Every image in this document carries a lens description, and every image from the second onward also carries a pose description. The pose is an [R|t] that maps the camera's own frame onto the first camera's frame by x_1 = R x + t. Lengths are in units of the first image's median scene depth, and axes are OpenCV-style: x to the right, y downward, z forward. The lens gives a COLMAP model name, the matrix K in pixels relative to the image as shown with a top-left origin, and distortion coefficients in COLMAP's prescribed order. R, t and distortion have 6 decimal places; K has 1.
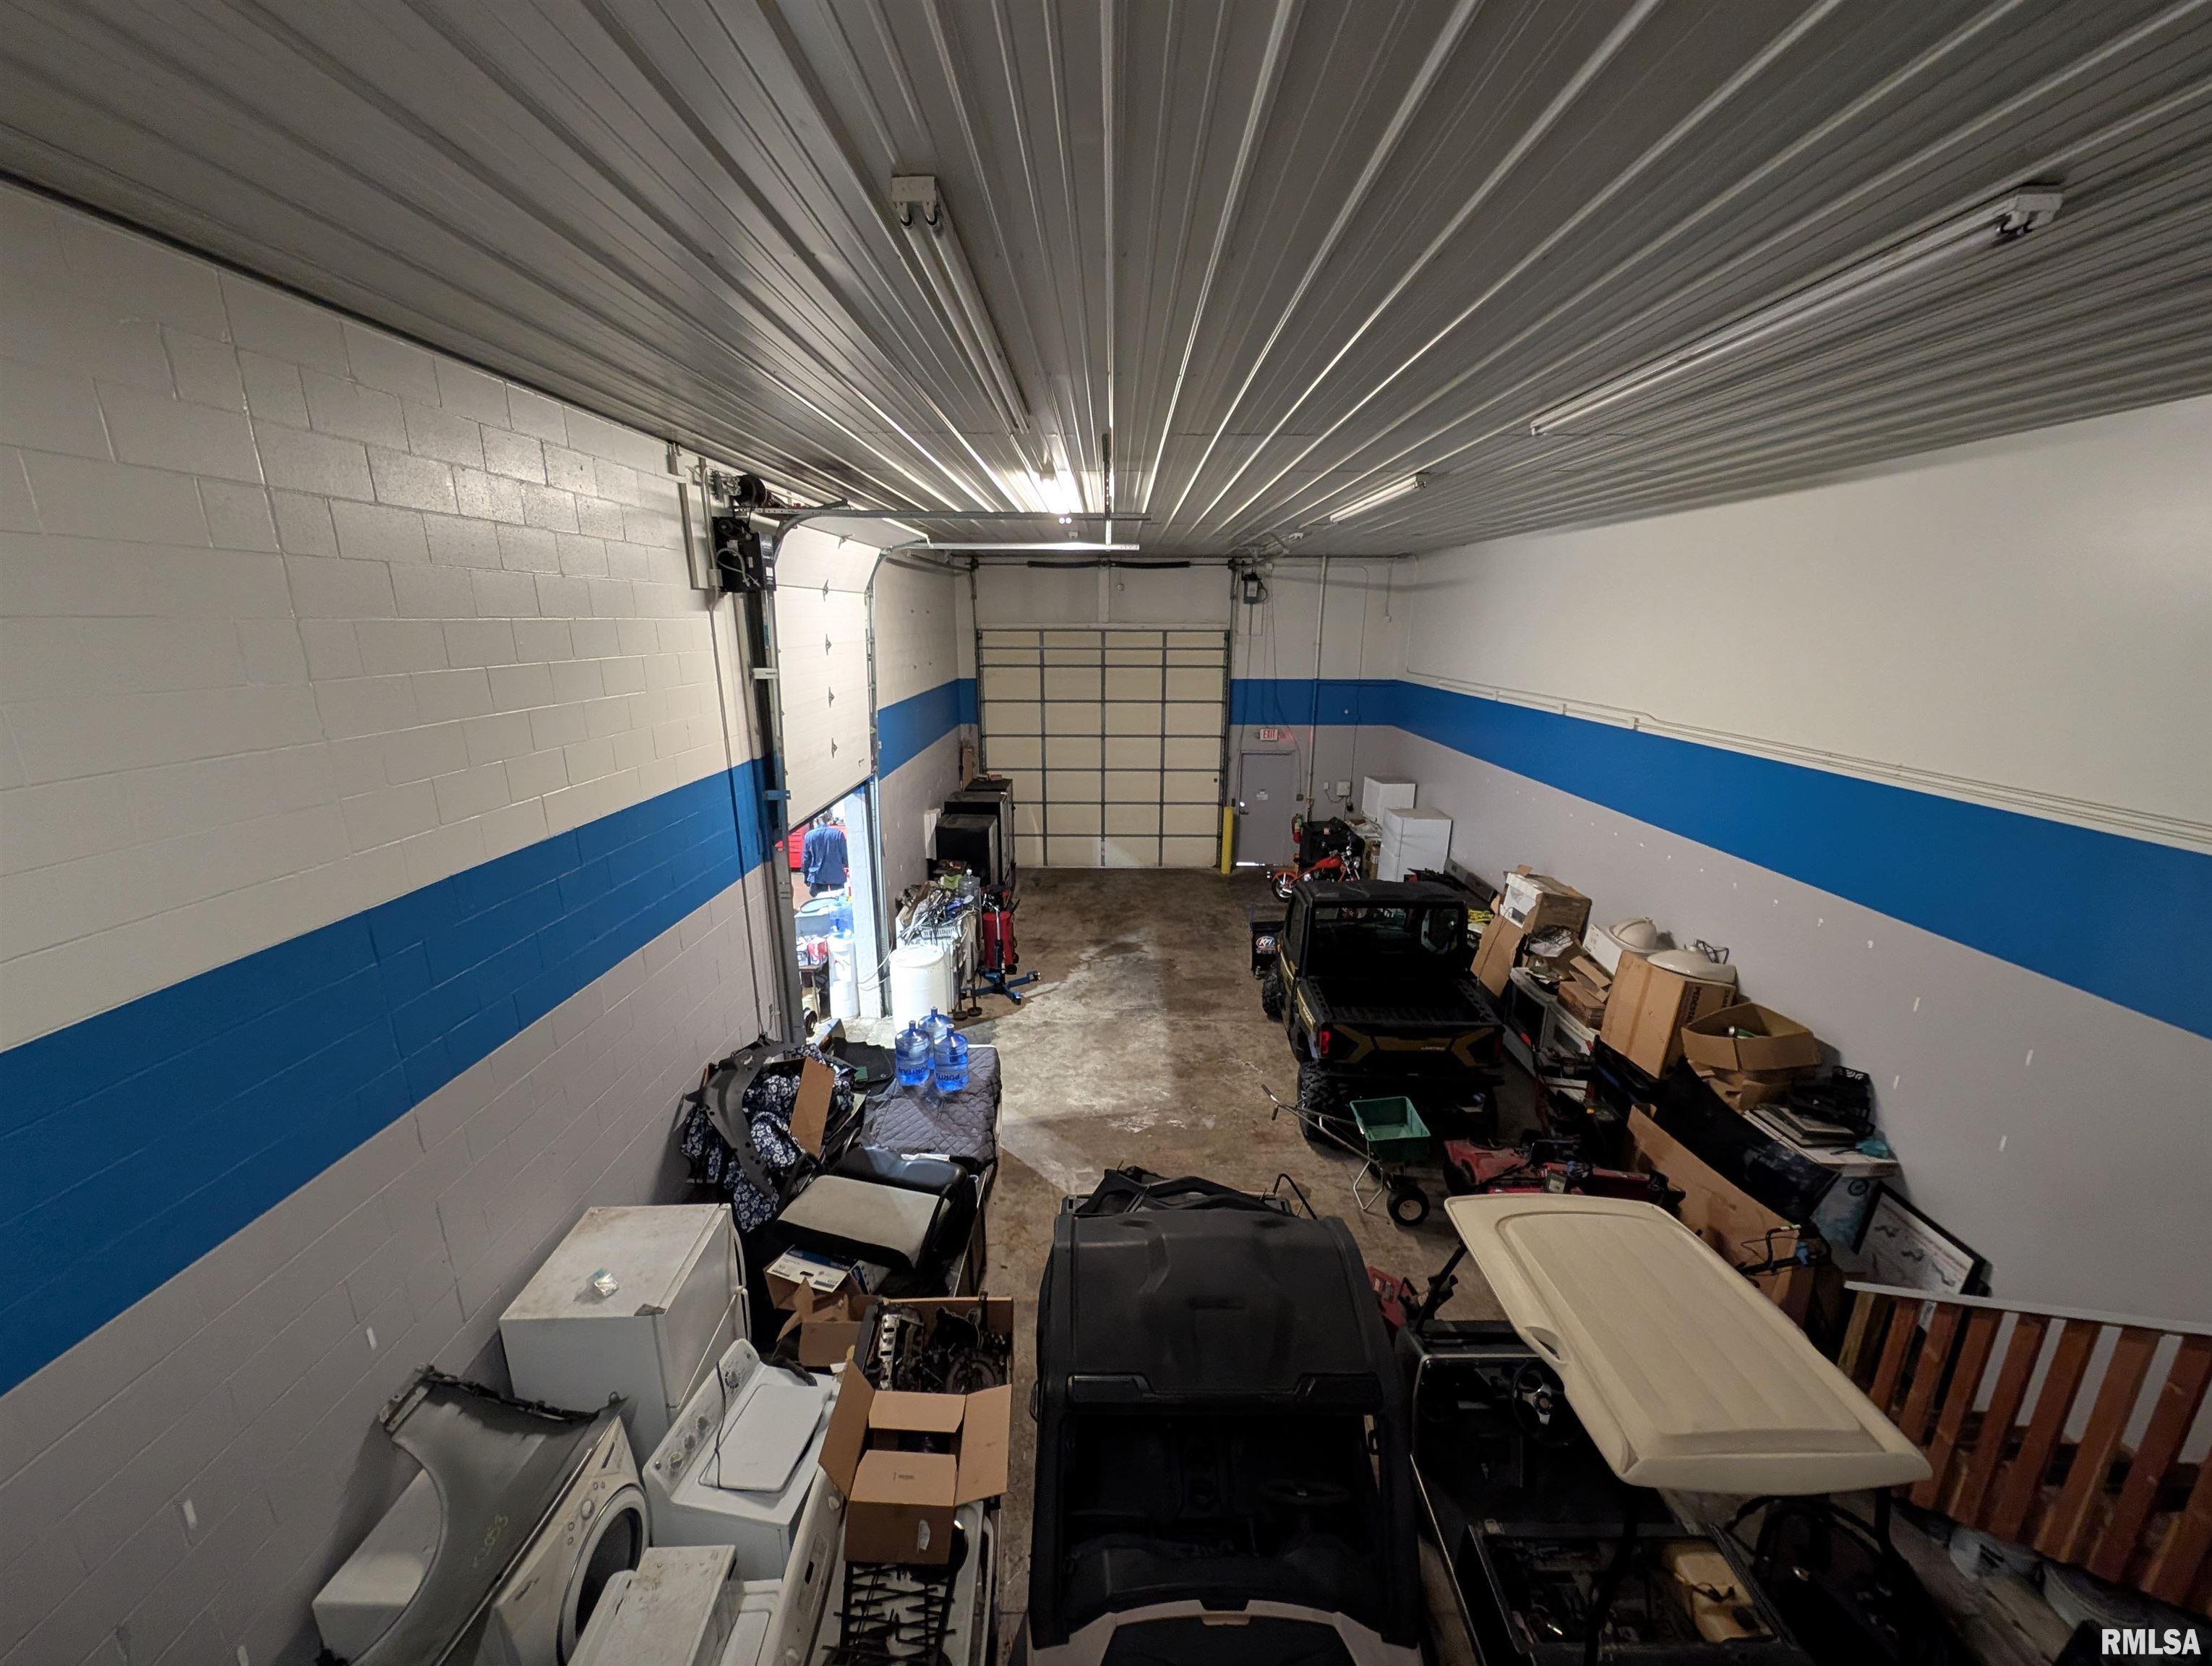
lens RADIAL K [[827.7, 0, 1109.9], [0, 827.7, 839.3], [0, 0, 1]] dist [-0.000235, -0.000136]
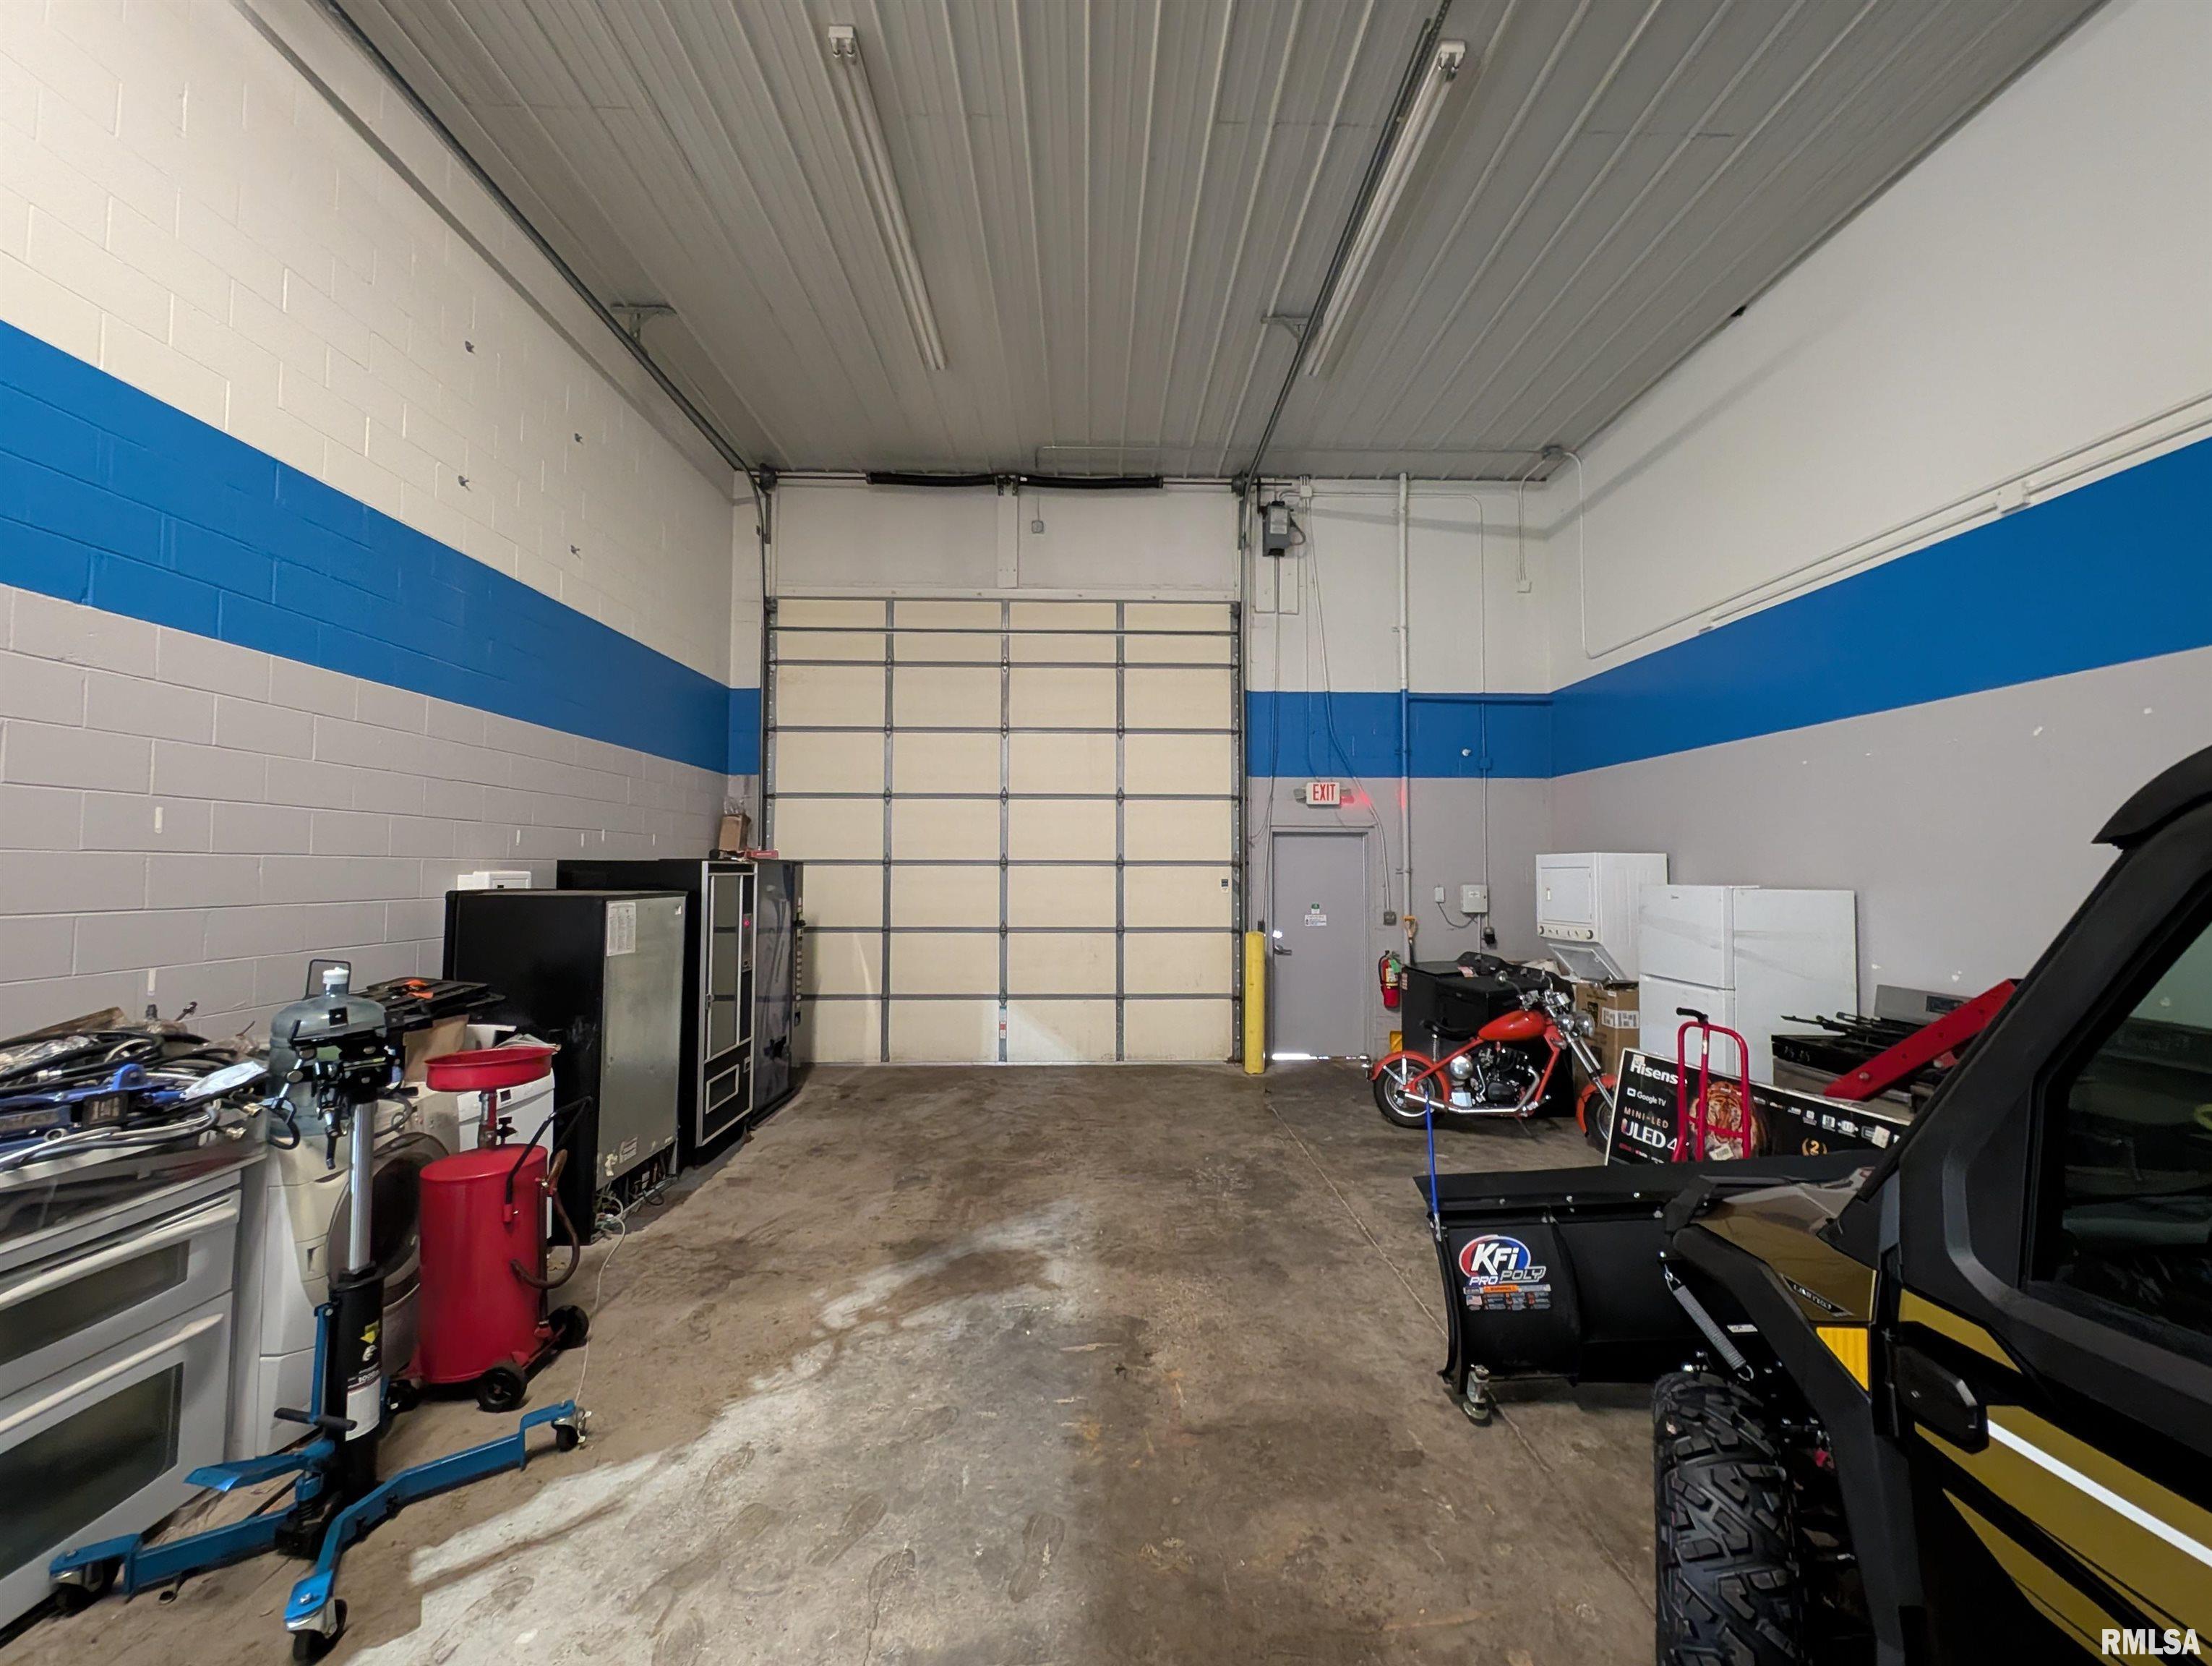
lens RADIAL K [[827.7, 0, 1109.9], [0, 827.7, 839.3], [0, 0, 1]] dist [-0.000235, -0.000136]
pose [[0.999664, -0.000644, 0.025913, 0.044854], [0.008206, 0.956143, -0.292786, 0.053414], [-0.024588, 0.292900, 0.955827, 0.521757]]
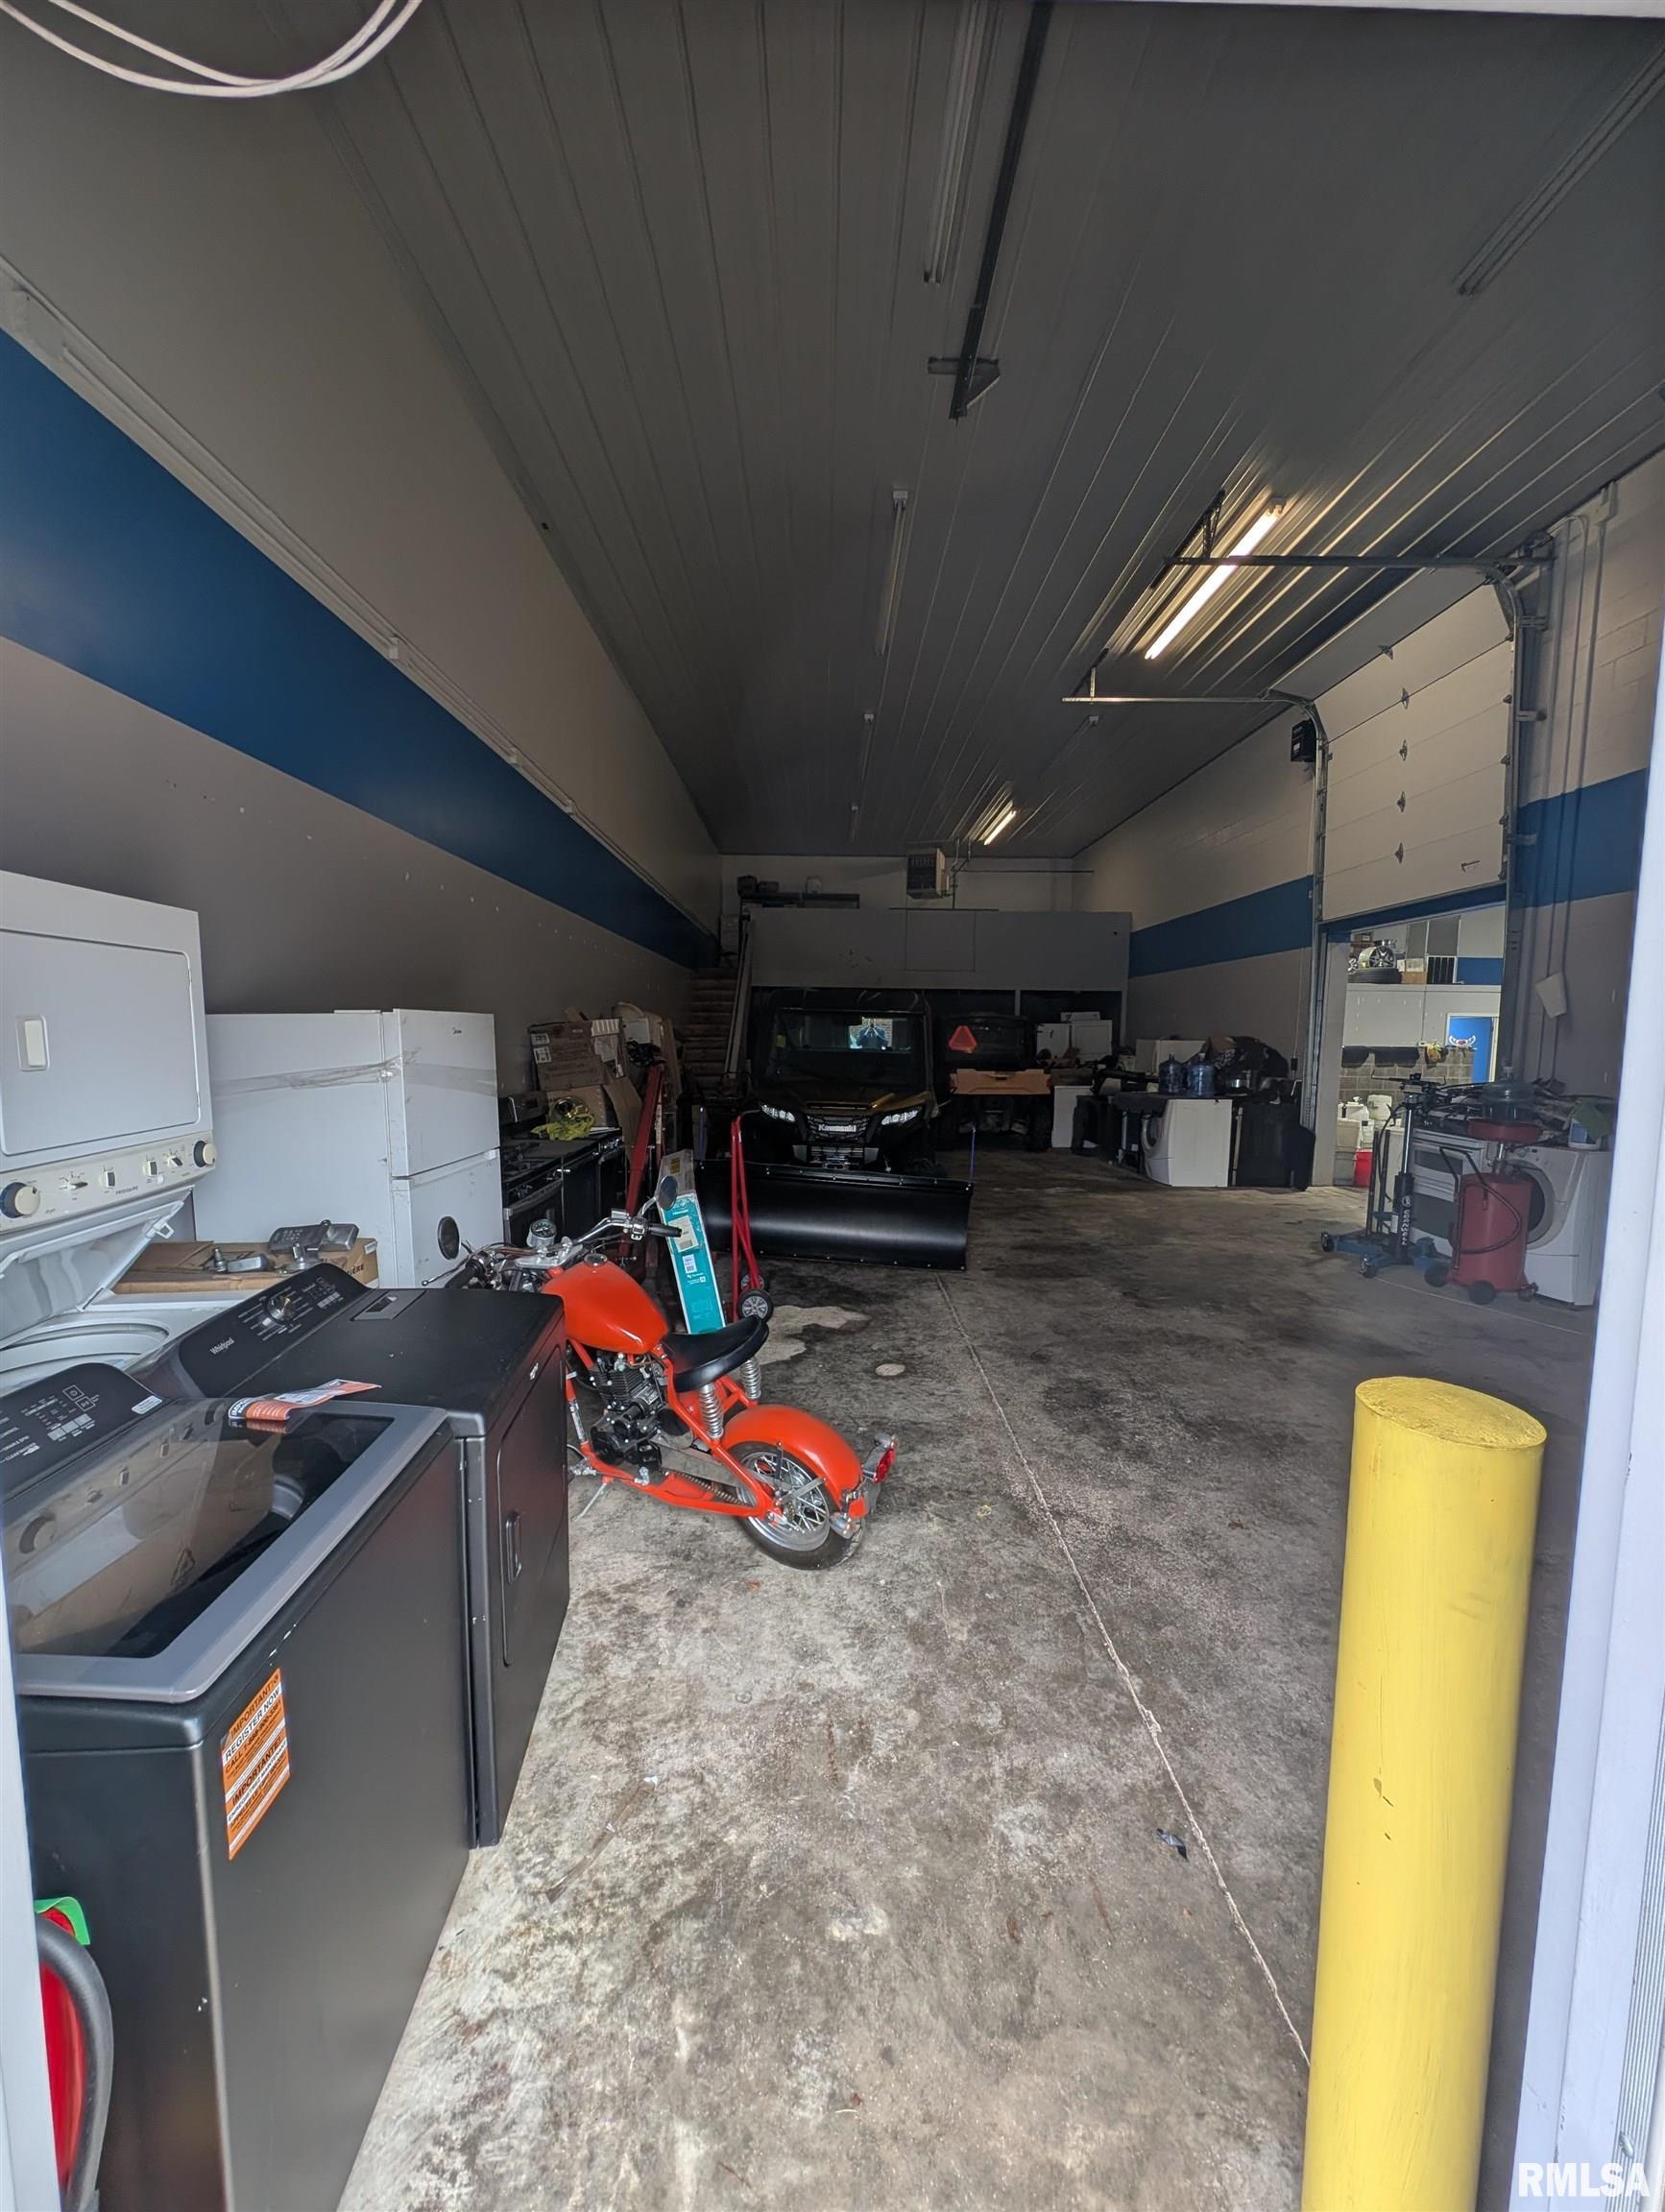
lens RADIAL K [[827.6, 0, 838.2], [0, 827.6, 1109.2], [0, 0, 1]] dist [-0.000235, -0.000136]
pose [[-0.999694, -0.009105, -0.022980, 0.192223], [-0.016480, 0.938424, 0.345092, -0.079496], [0.018423, 0.345365, -0.938287, 1.062878]]
